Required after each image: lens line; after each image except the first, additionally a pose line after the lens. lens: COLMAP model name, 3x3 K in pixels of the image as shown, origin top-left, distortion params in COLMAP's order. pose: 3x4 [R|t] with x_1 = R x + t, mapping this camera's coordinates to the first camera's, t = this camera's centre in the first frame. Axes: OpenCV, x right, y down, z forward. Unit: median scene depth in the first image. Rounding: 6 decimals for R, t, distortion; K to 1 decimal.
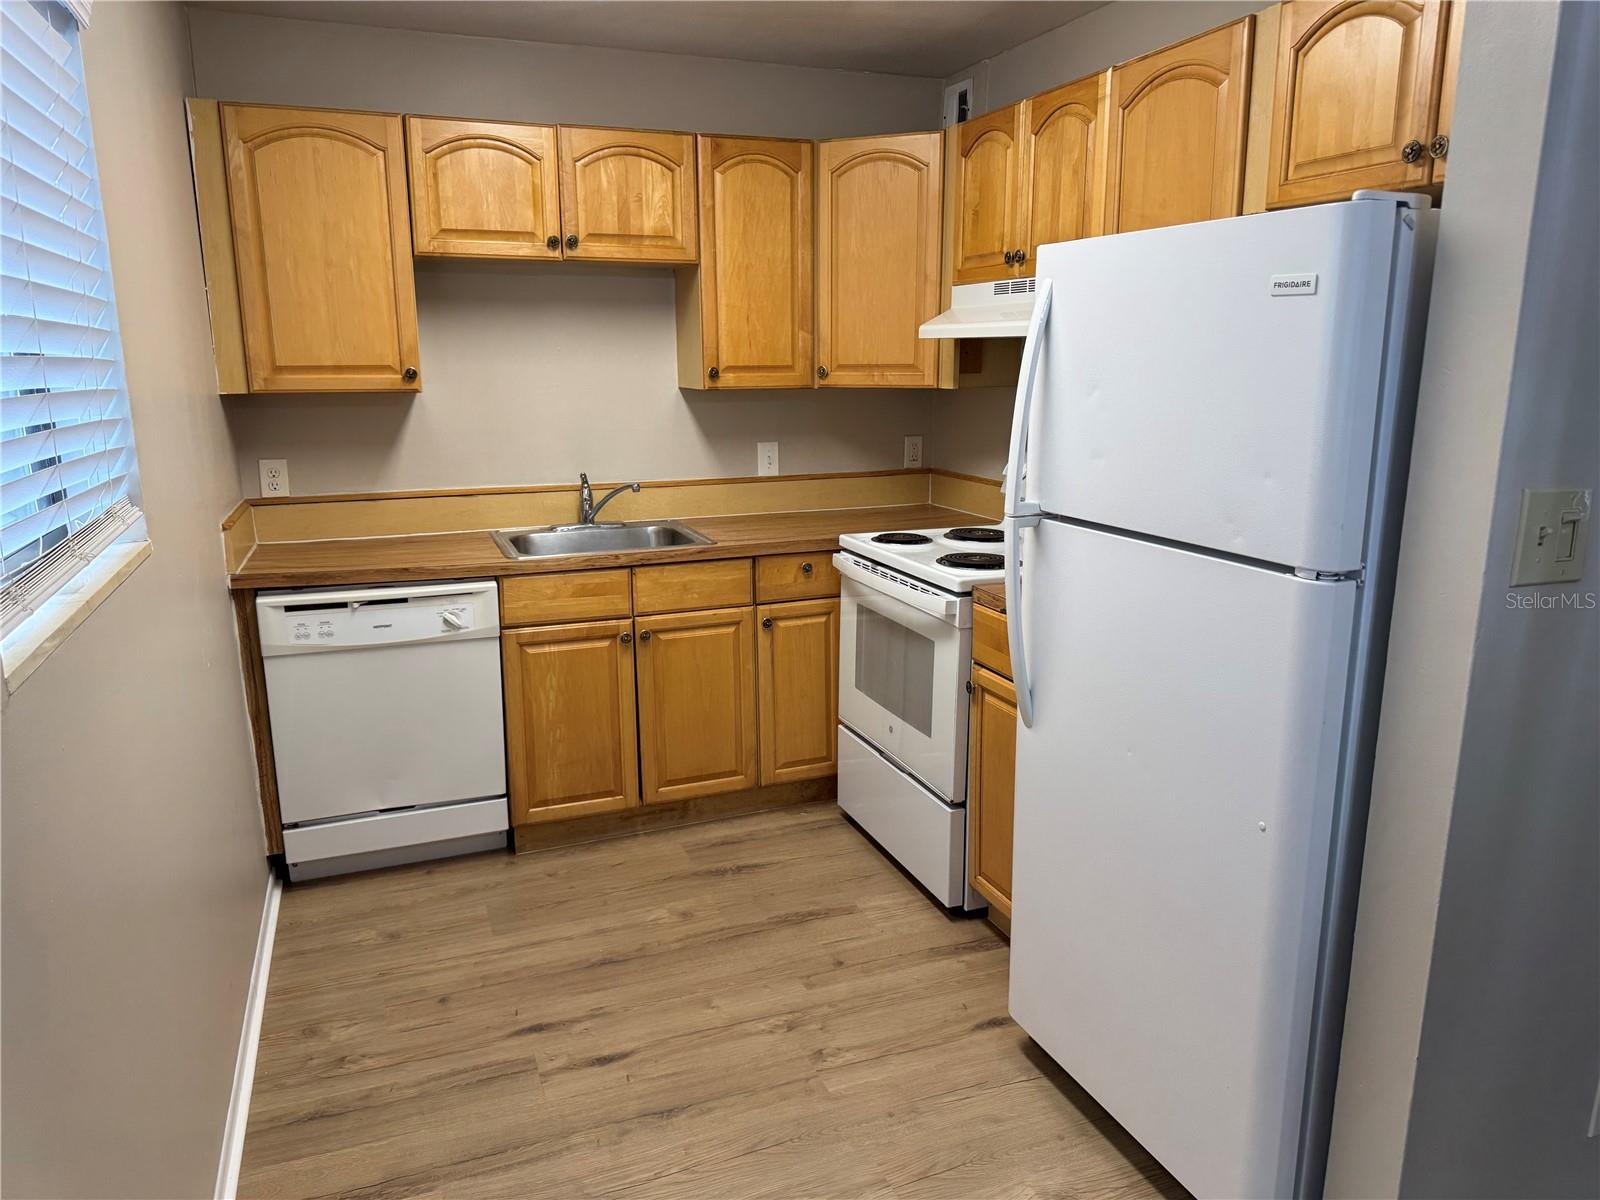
lens RADIAL K [[1131.4, 0, 822.8], [0, 1131.4, 598.6], [0, 0, 1]] dist [0.042699, -0.042443]
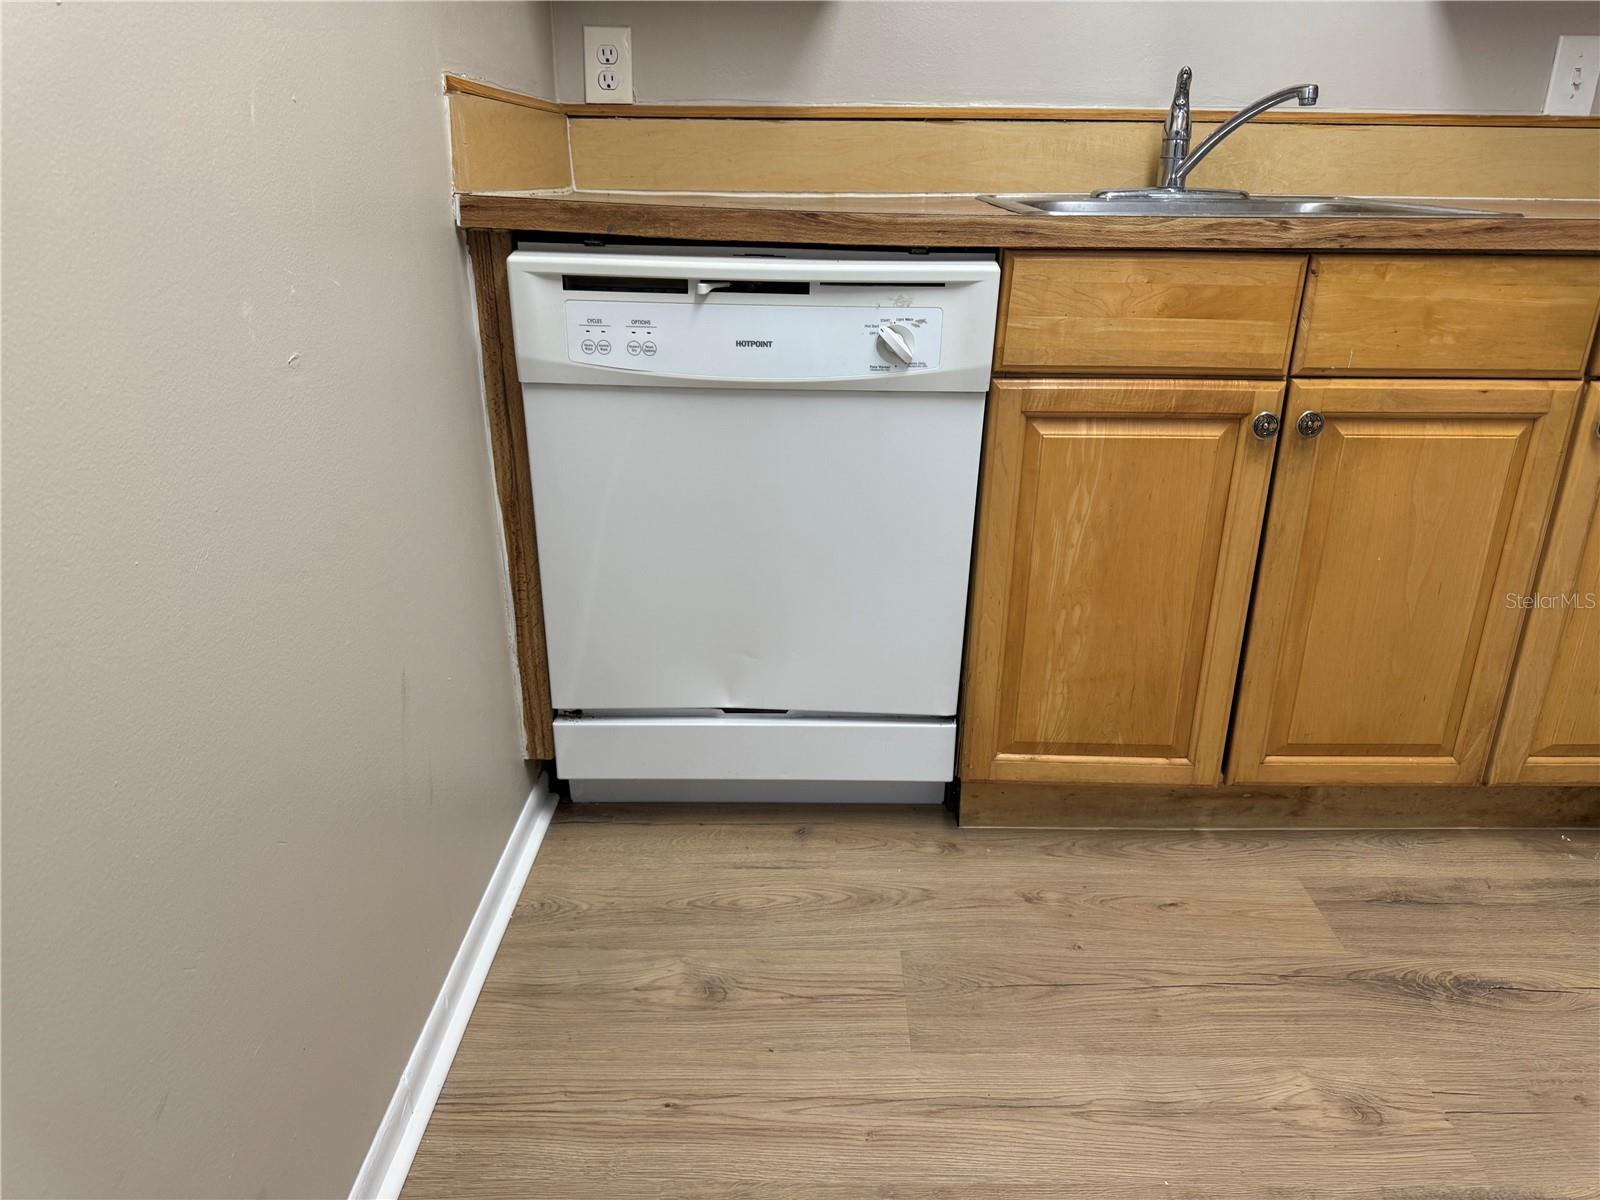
lens RADIAL K [[1131.4, 0, 805.8], [0, 1131.4, 600.2], [0, 0, 1]] dist [0.042699, -0.042443]
pose [[0.926803, 0.150331, -0.344147, -0.182024], [-0.095353, 0.980552, 0.171537, 0.043787], [0.363241, -0.126165, 0.923113, 0.538863]]
